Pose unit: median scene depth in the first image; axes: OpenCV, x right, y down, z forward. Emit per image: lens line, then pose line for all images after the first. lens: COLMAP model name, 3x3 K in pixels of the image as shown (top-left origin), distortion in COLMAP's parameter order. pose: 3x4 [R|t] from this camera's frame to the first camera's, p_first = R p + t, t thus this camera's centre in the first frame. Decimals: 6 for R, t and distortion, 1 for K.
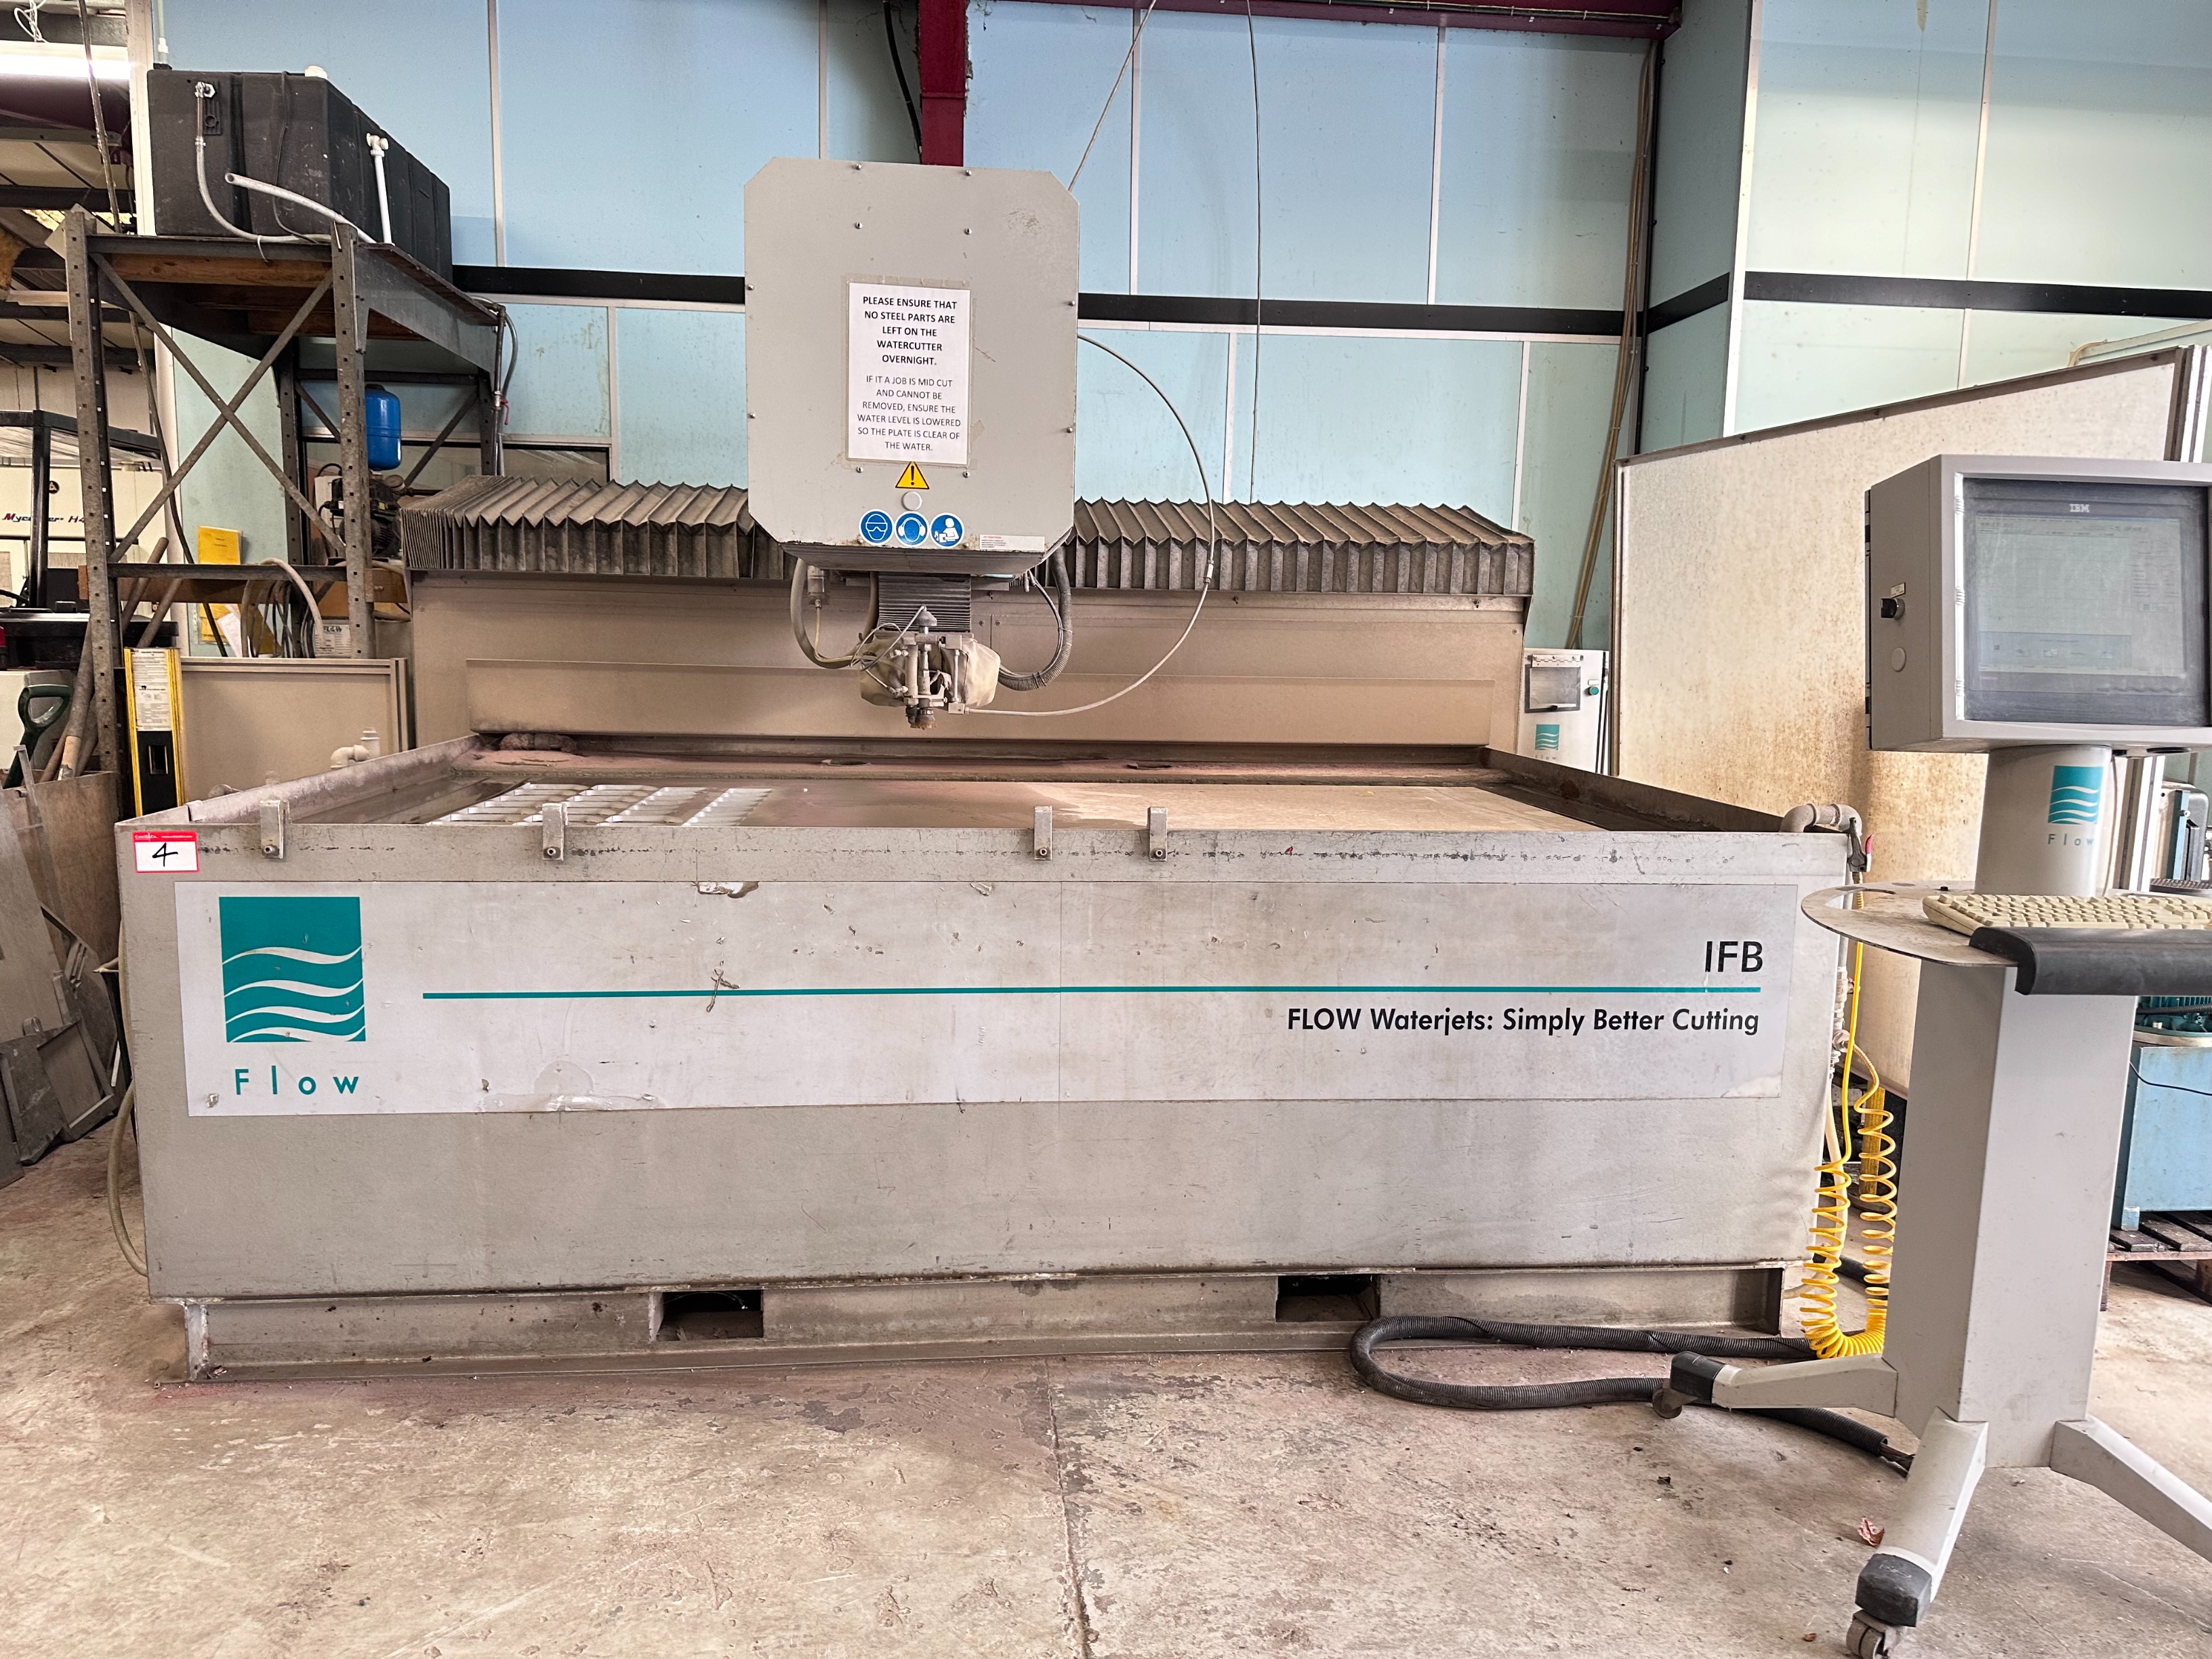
lens RADIAL K [[1564.3, 0, 1106.0], [0, 1564.3, 829.5], [0, 0, 1]] dist [0.152464, -0.256527]
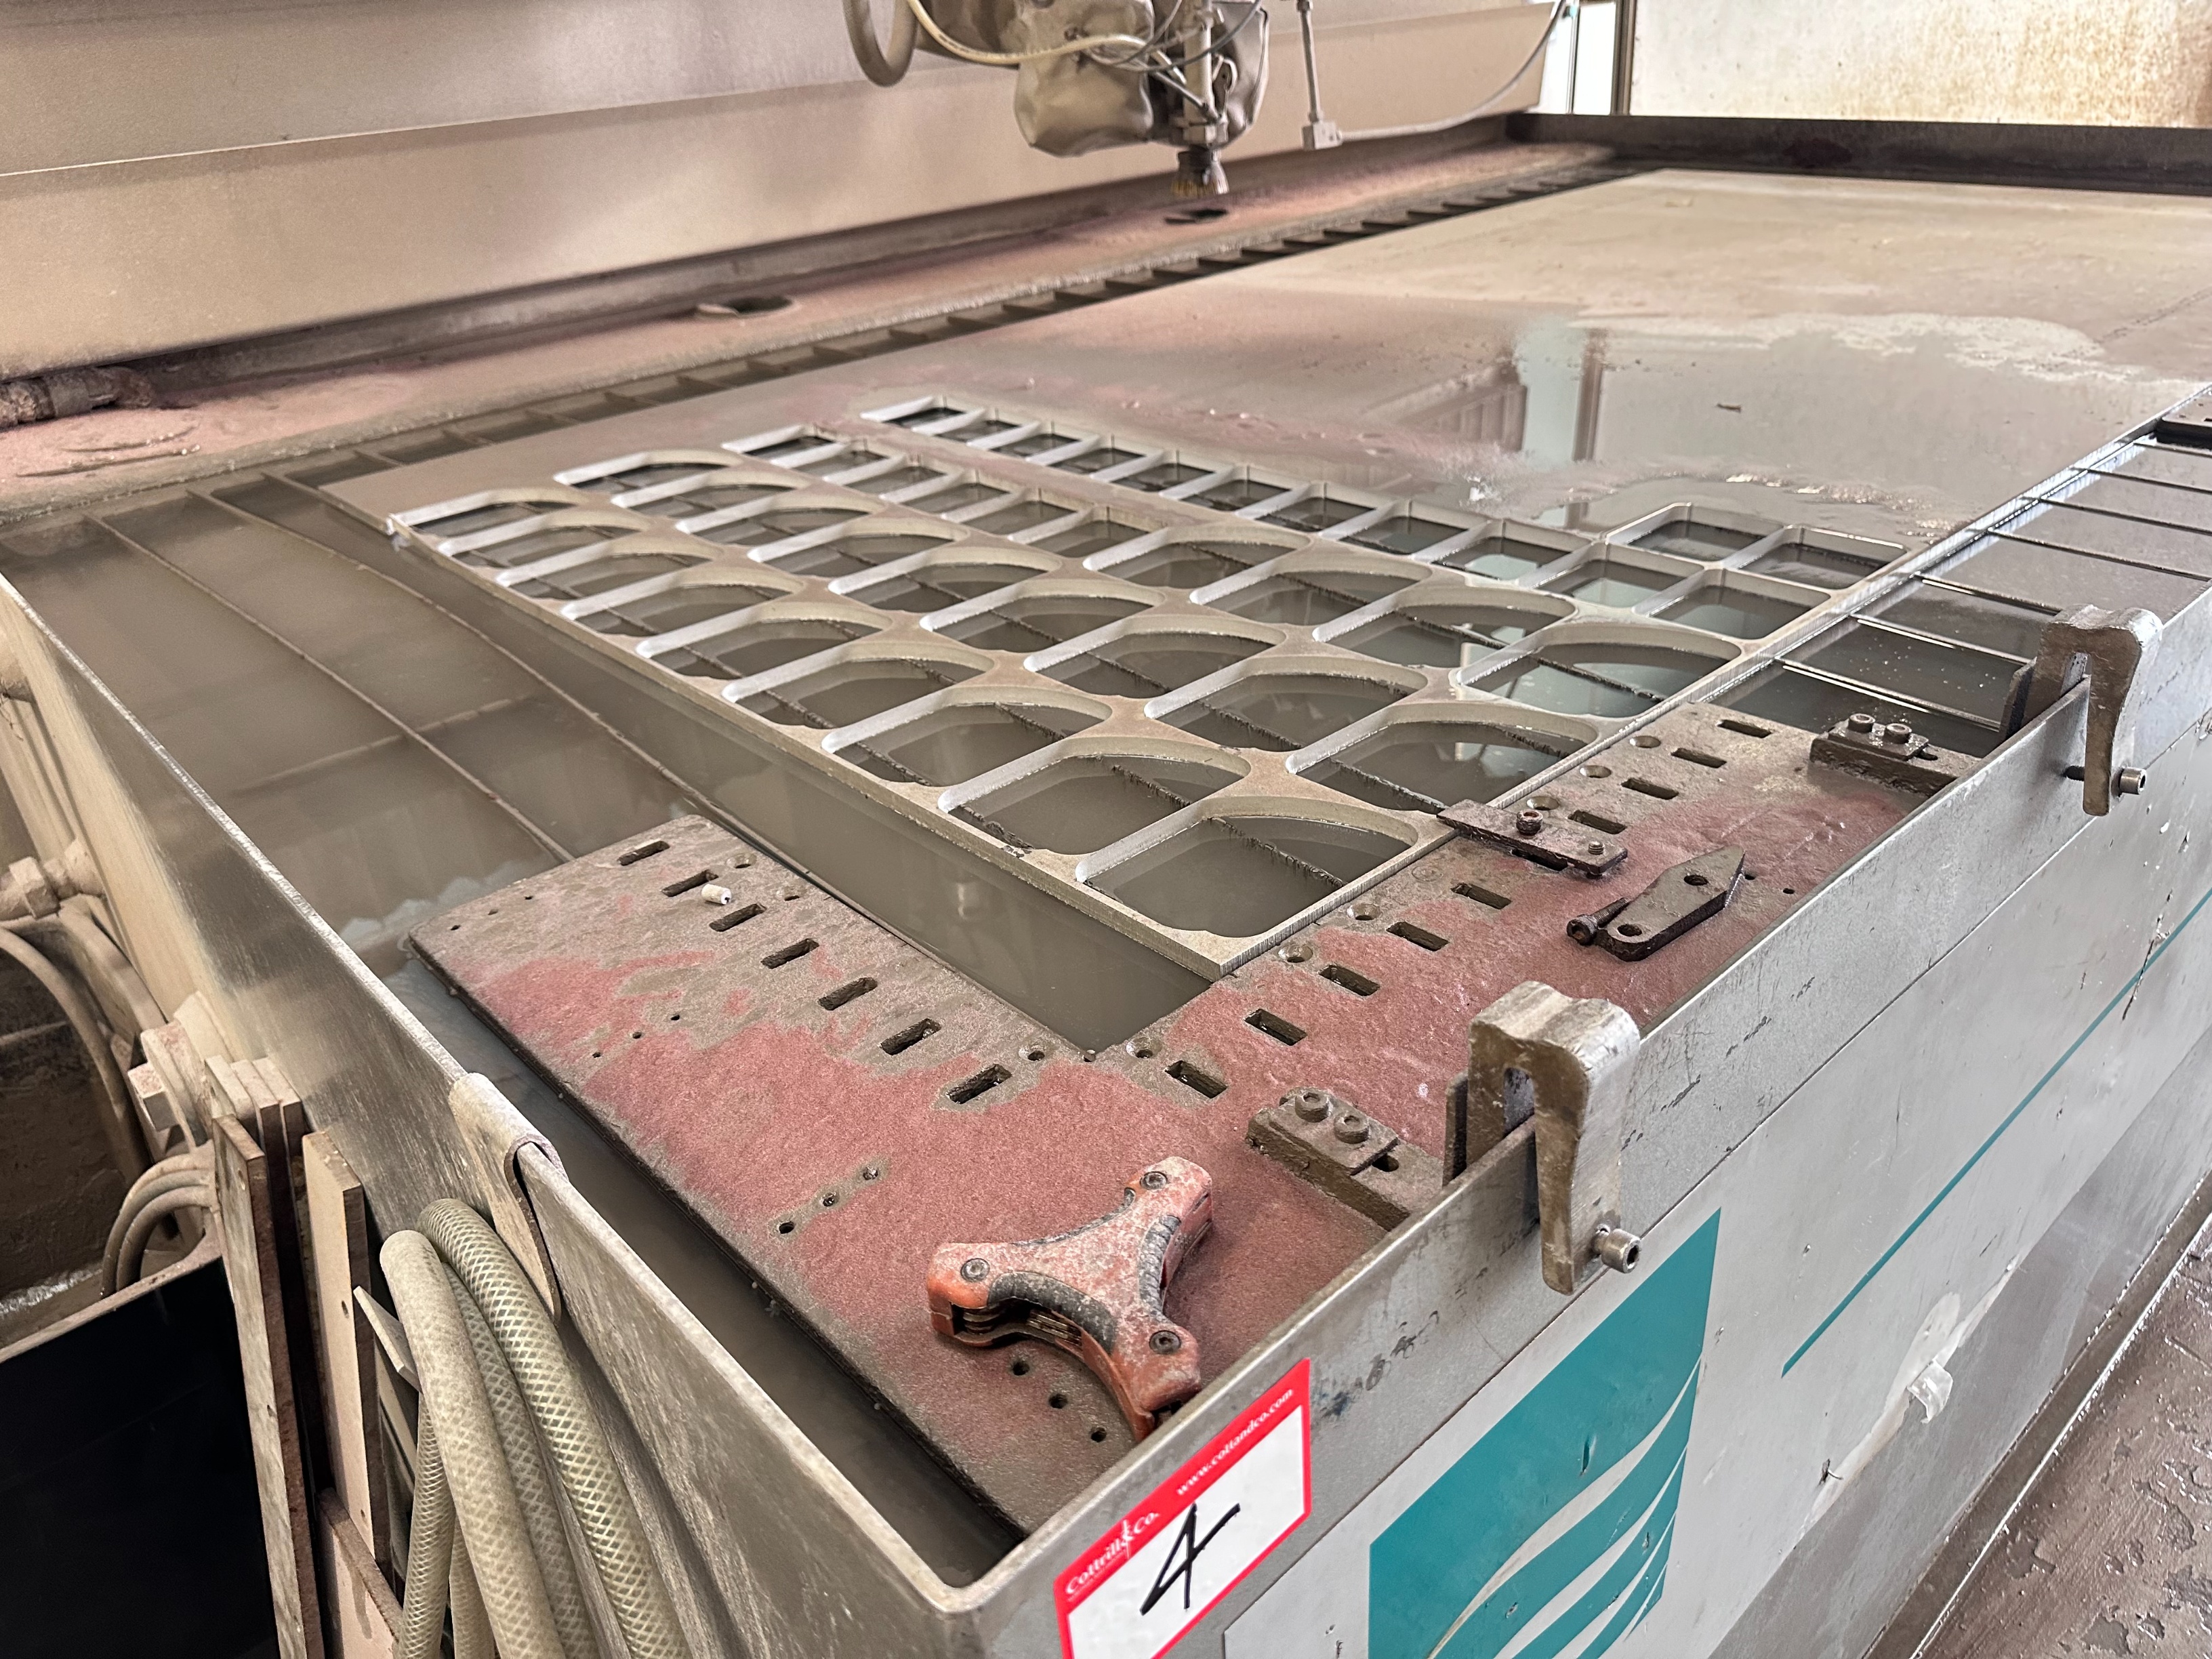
lens RADIAL K [[1601.6, 0, 1100.4], [0, 1601.6, 817.3], [0, 0, 1]] dist [-0.003886, -0.004427]
pose [[0.798420, -0.343472, 0.494522, -0.601693], [0.154980, 0.910889, 0.382443, -0.112375], [-0.581813, -0.228709, 0.780503, 0.821655]]
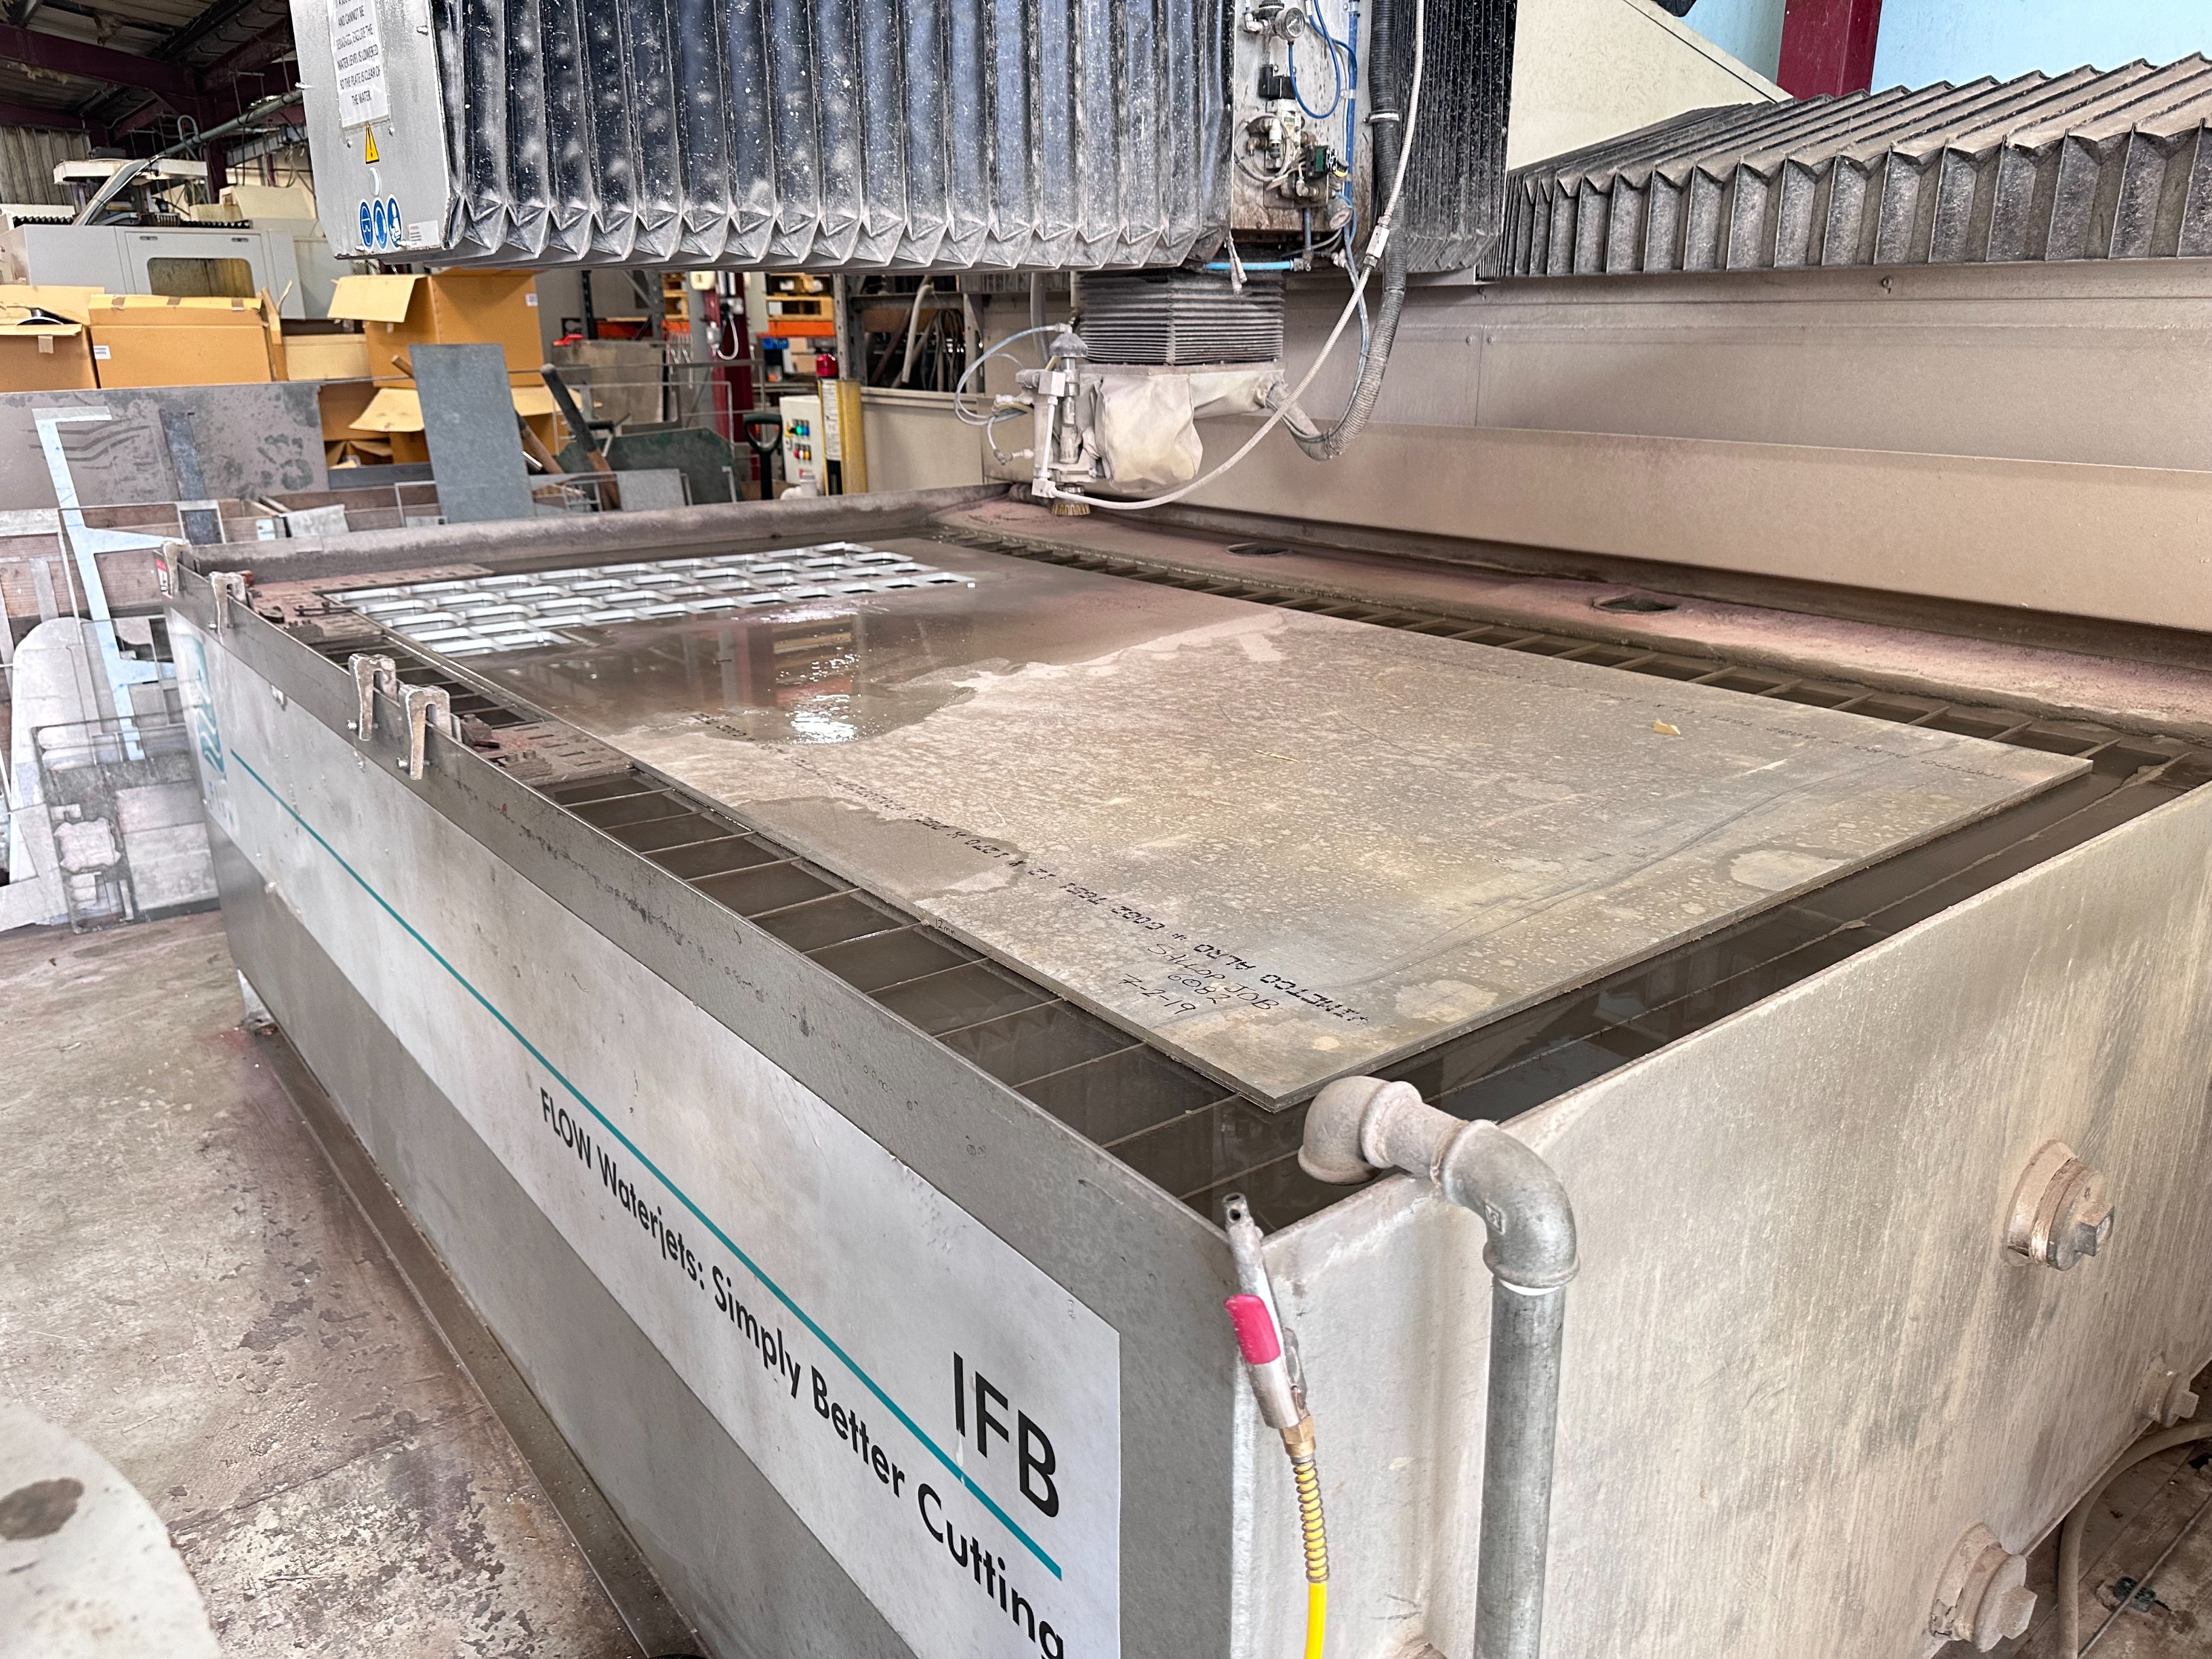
lens RADIAL K [[1568.5, 0, 1093.7], [0, 1568.5, 823.3], [0, 0, 1]] dist [0.046838, -0.053268]
pose [[0.533246, 0.237492, -0.811940, 0.651089], [-0.091536, 0.970348, 0.223709, -0.118822], [0.840993, -0.044970, 0.539174, 0.864862]]
